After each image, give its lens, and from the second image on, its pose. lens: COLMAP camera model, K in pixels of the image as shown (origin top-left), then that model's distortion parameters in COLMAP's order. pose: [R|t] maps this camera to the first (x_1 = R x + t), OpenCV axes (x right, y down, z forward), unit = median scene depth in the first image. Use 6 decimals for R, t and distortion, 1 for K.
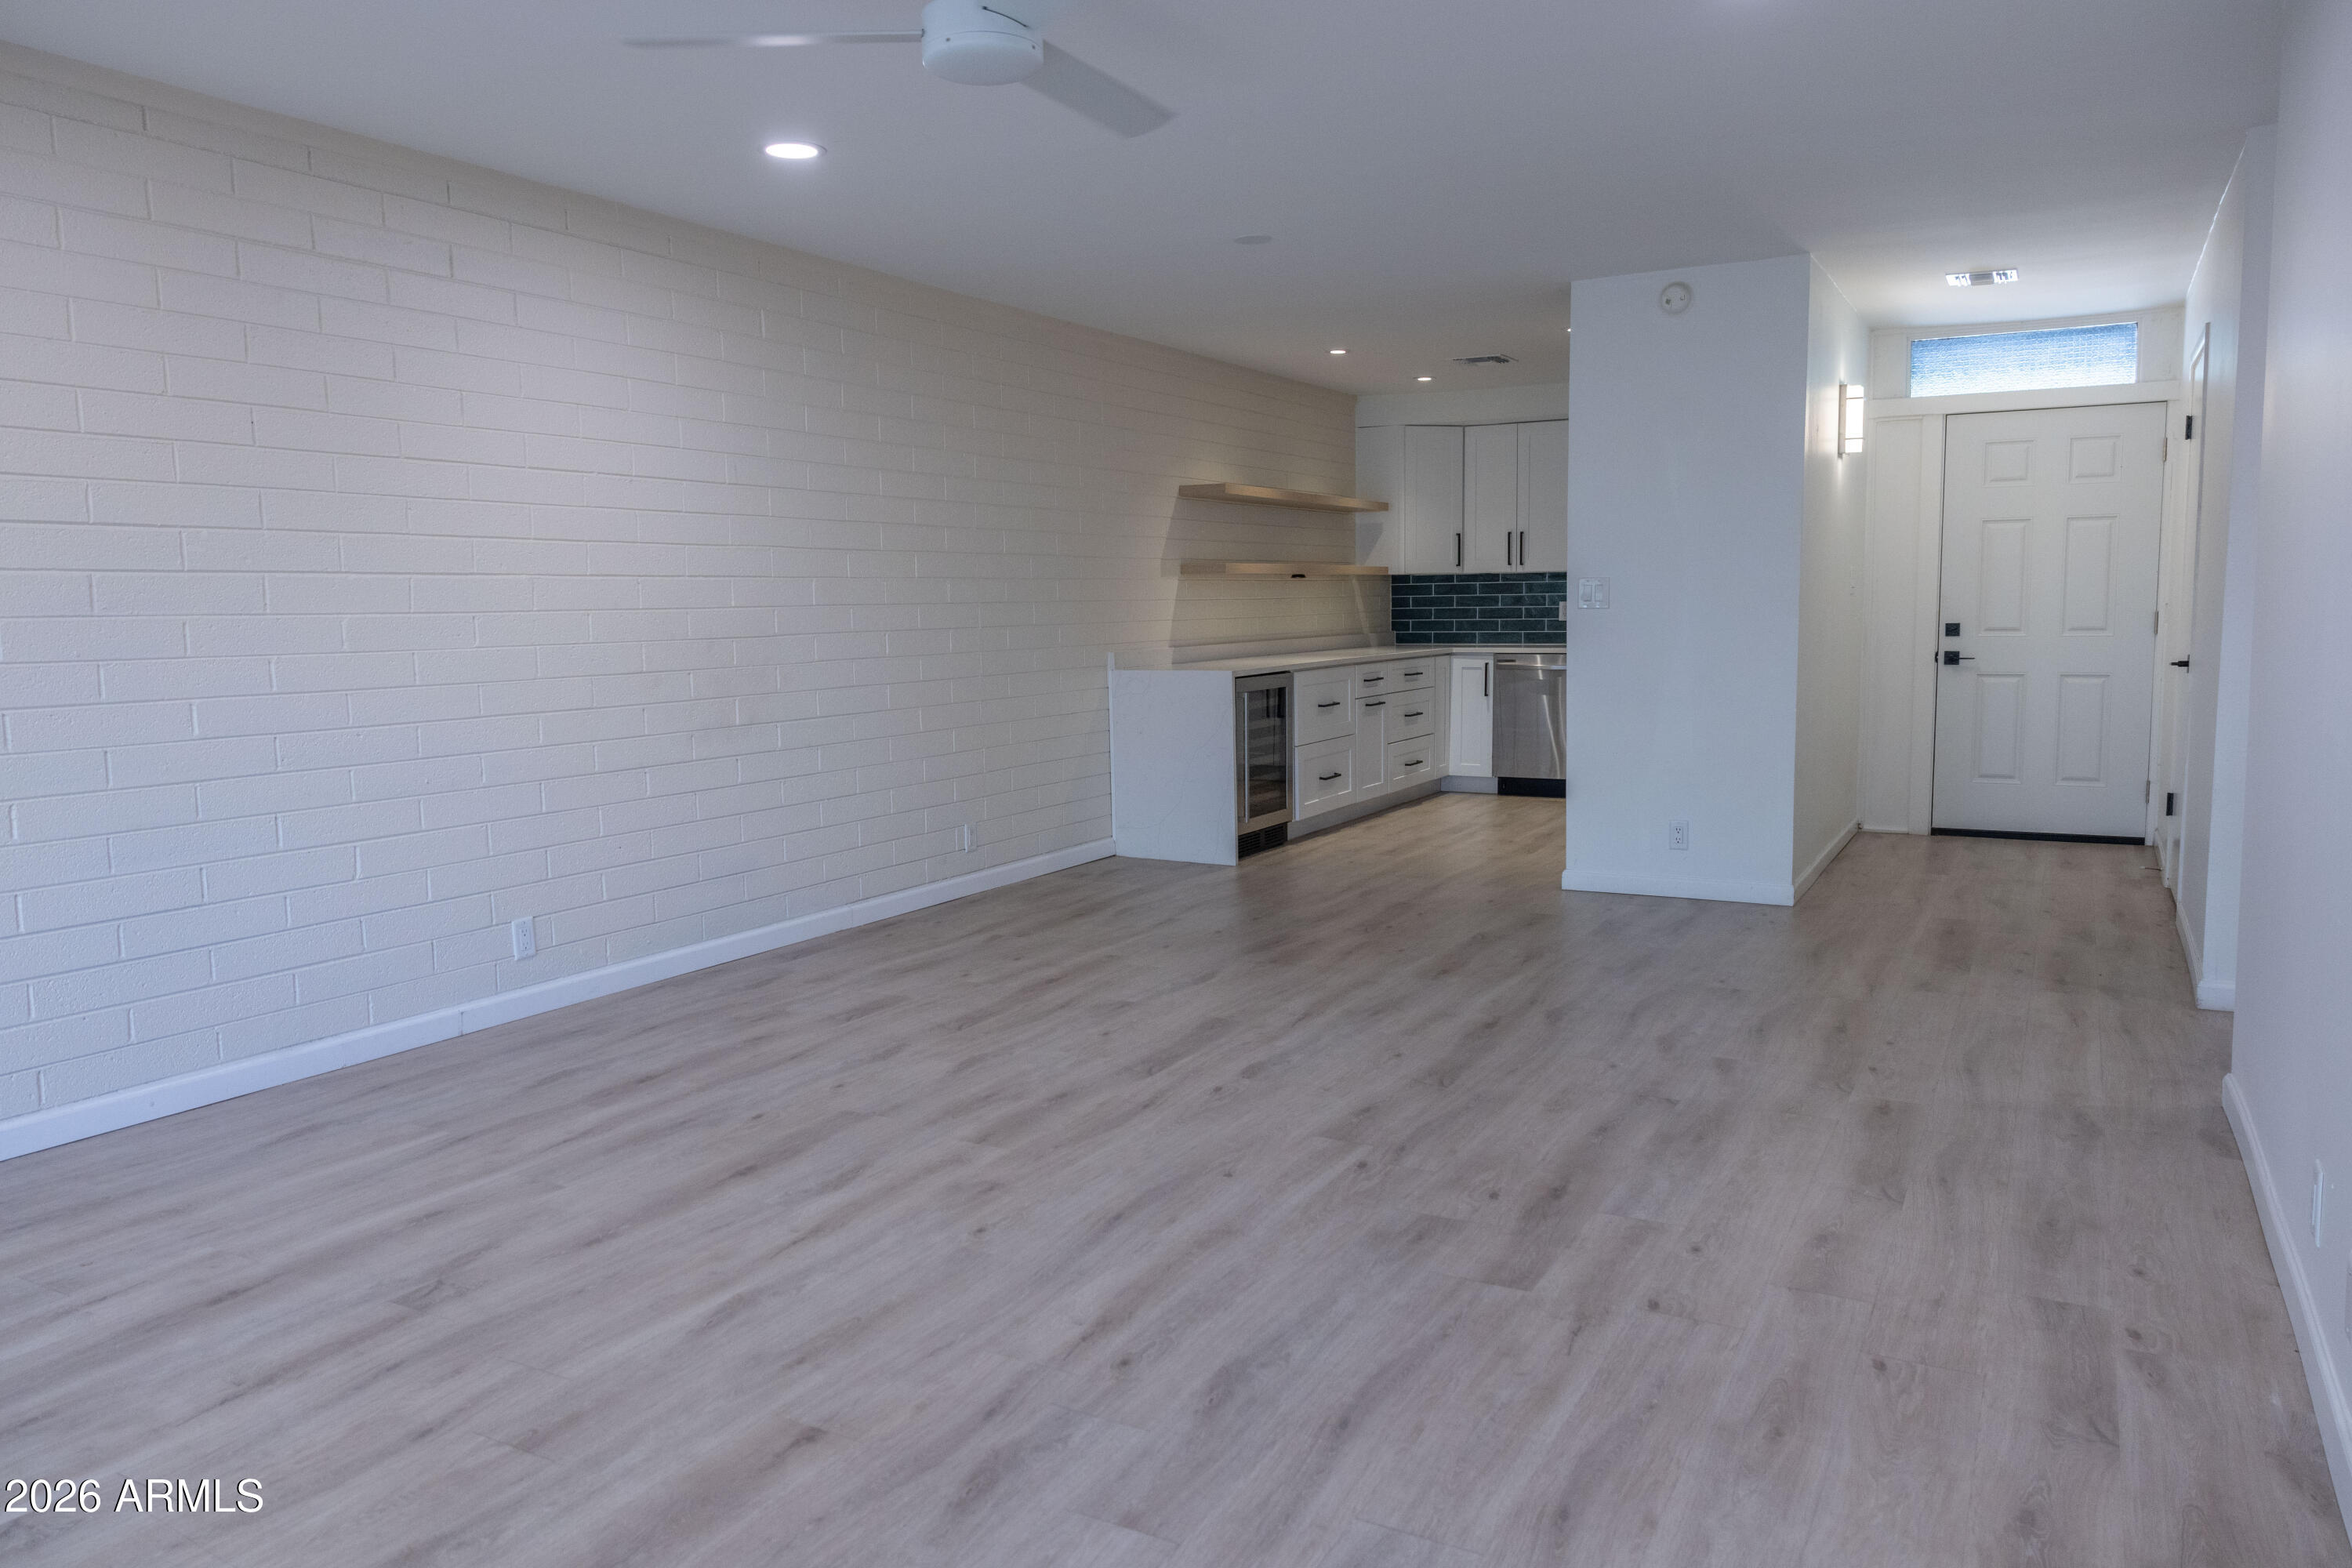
lens RADIAL K [[1619.7, 0, 1173.5], [0, 1619.7, 775.4], [0, 0, 1]] dist [-0.004493, 0.005553]
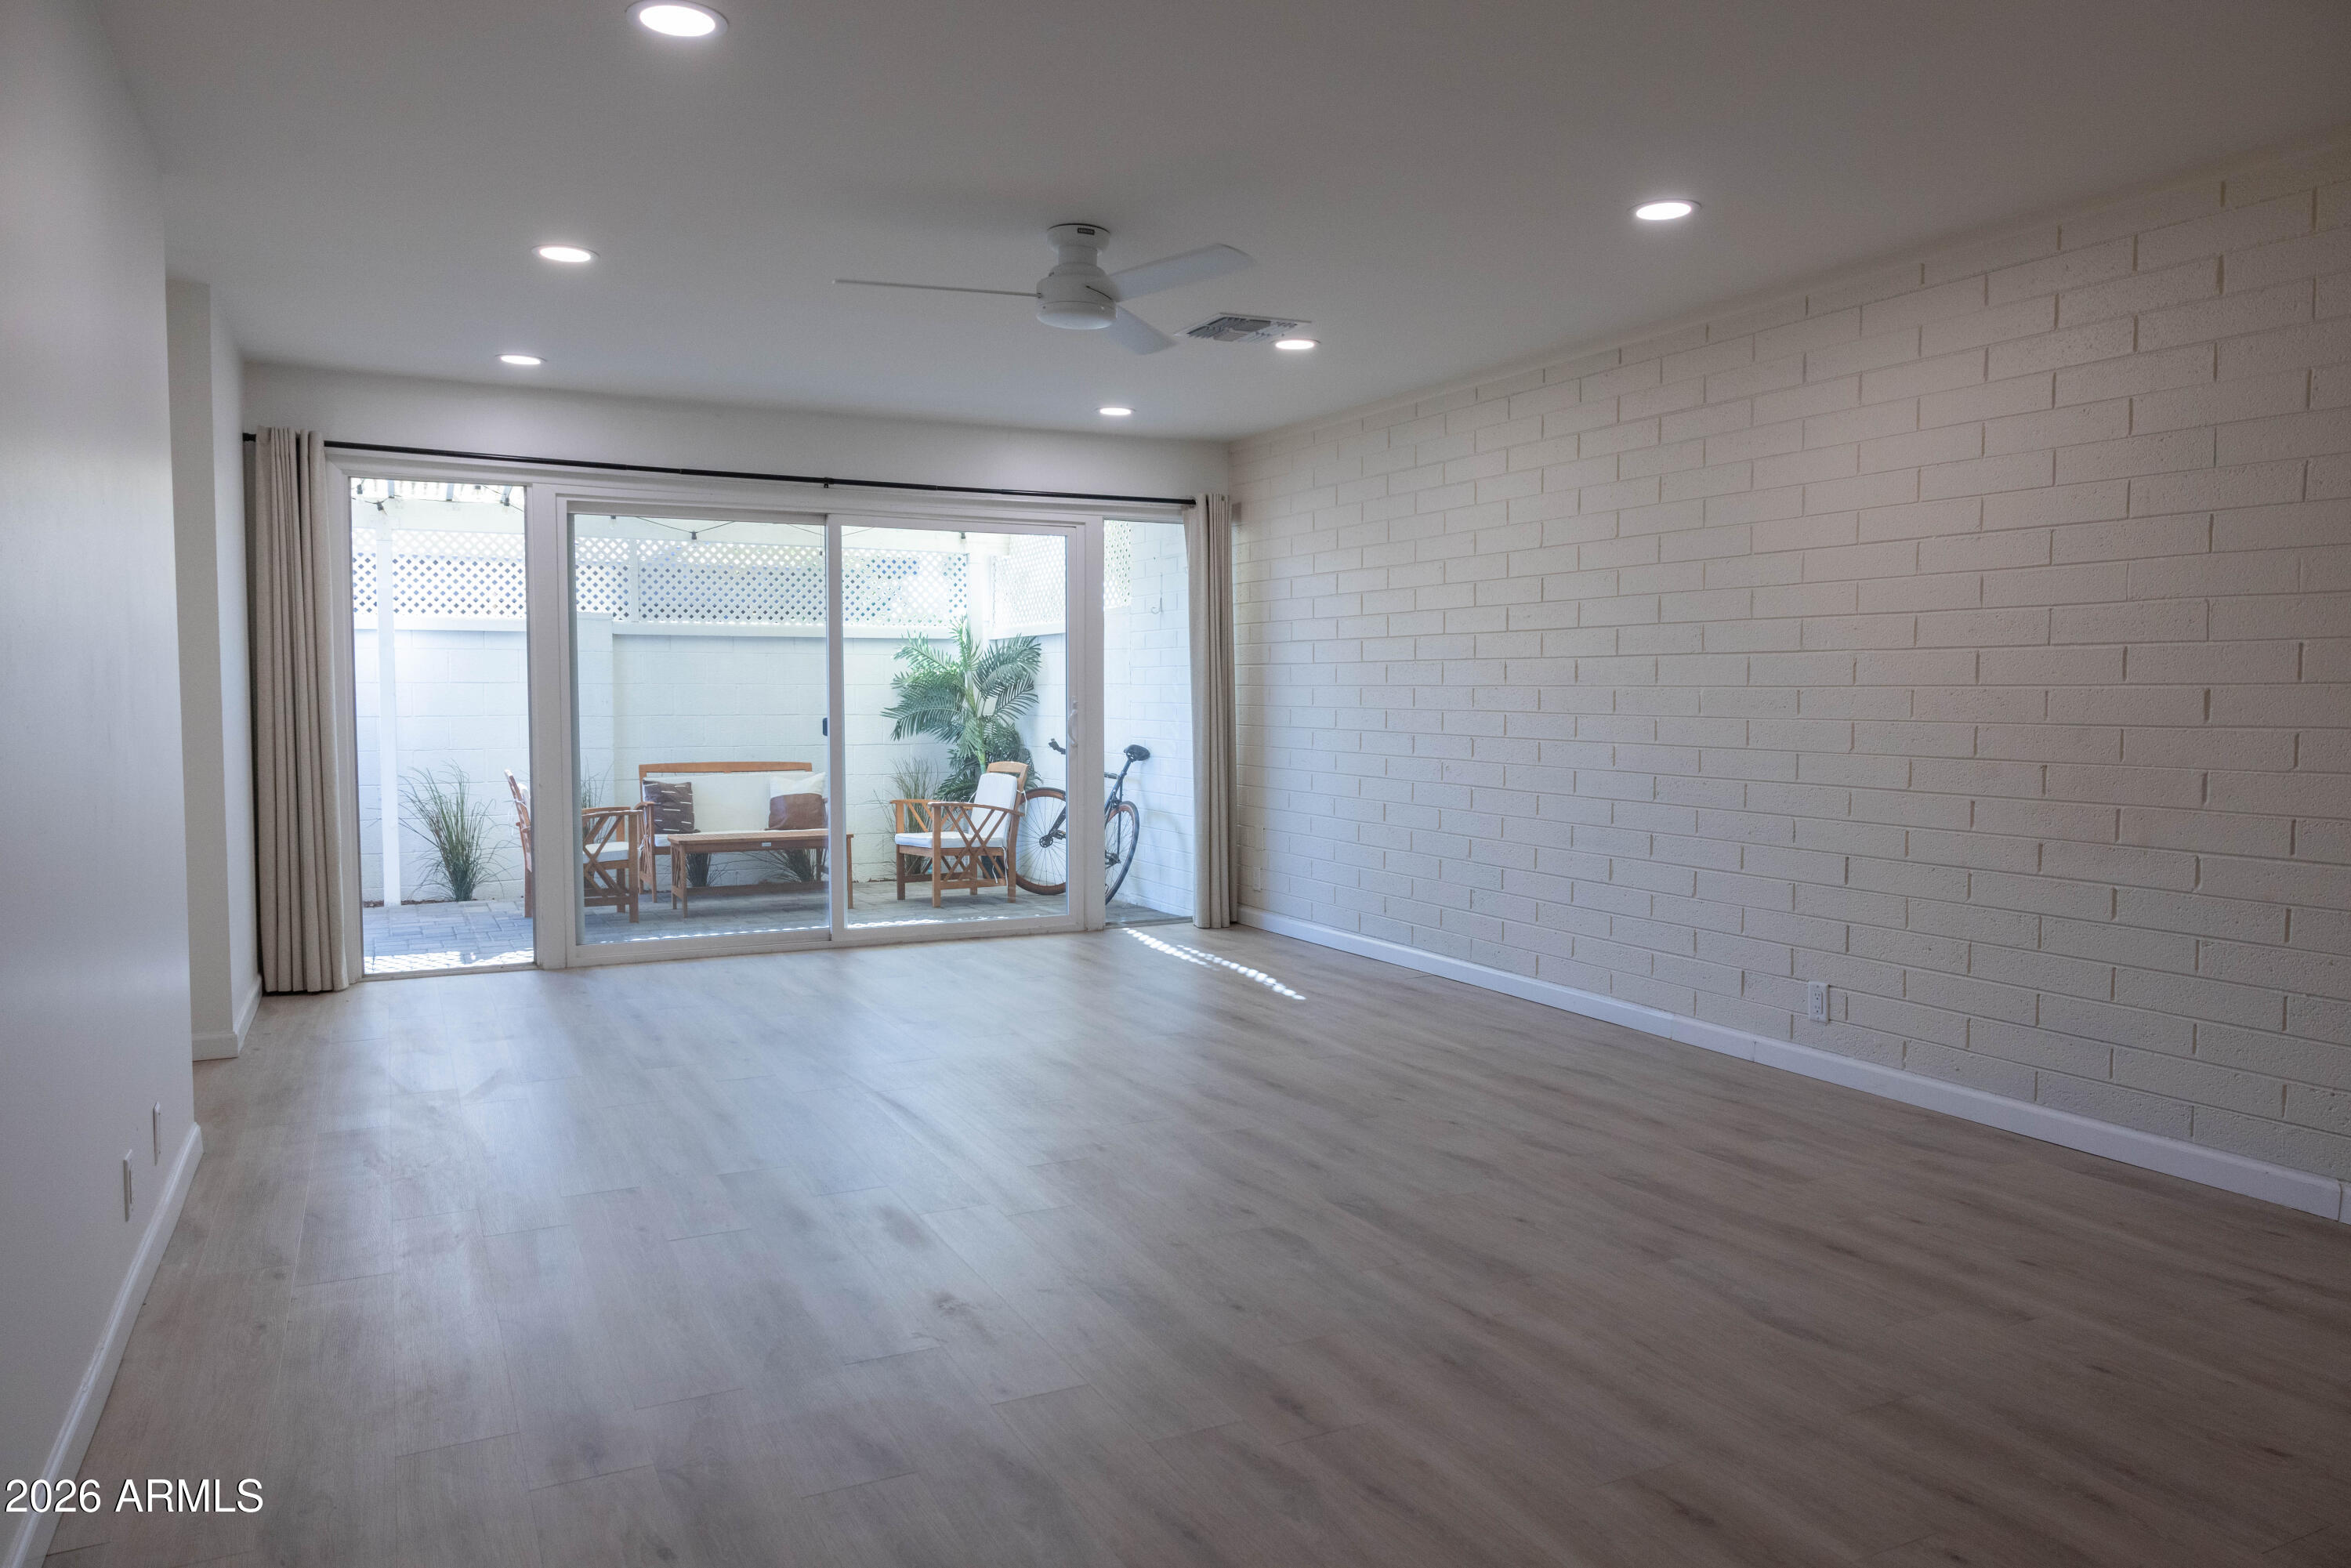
lens RADIAL K [[1565.3, 0, 1172.0], [0, 1565.3, 783.0], [0, 0, 1]] dist [-0.004025, 0.001282]
pose [[-0.563581, 0.059942, -0.823883, 0.480191], [-0.083944, 0.988045, 0.129308, -0.098188], [0.821784, 0.142035, -0.551812, 0.889320]]
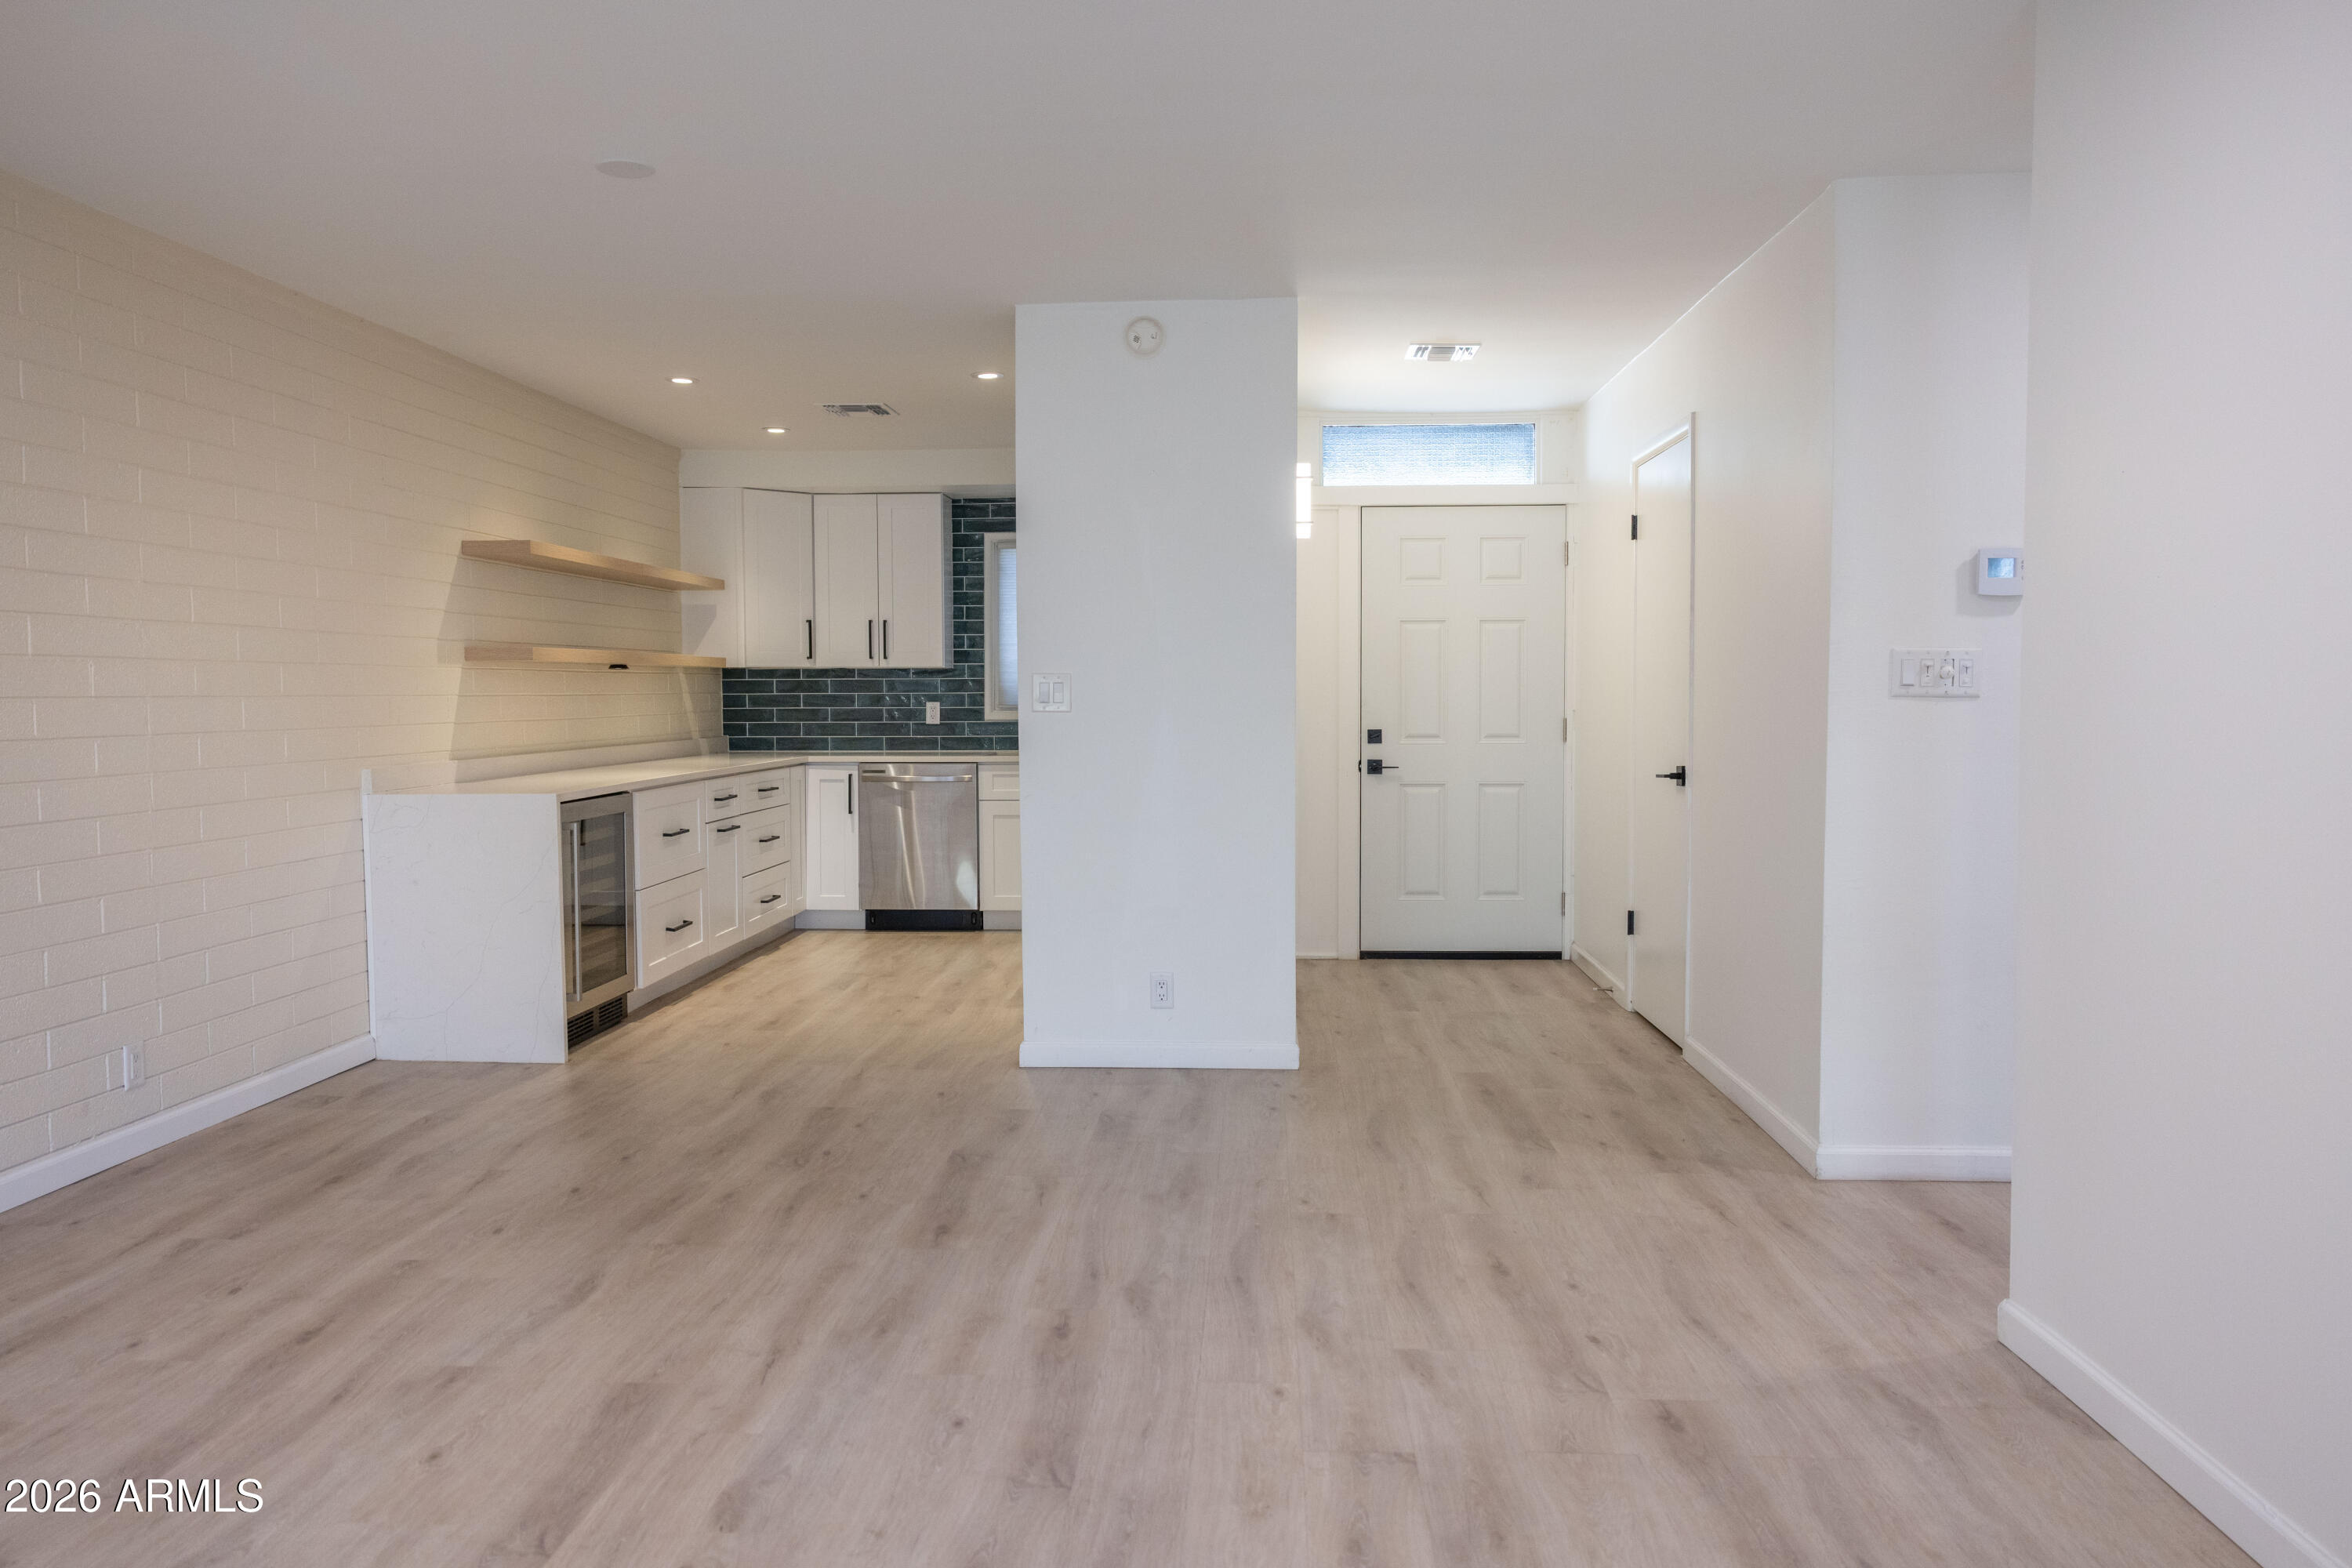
lens RADIAL K [[1632.4, 0, 1176.0], [0, 1632.4, 784.0], [0, 0, 1]] dist [-0.001096, 0.004872]
pose [[0.898365, -0.012646, 0.439068, -0.040000], [0.037094, 0.998199, -0.047147, -0.027713], [-0.437681, 0.058642, 0.897216, 0.255243]]
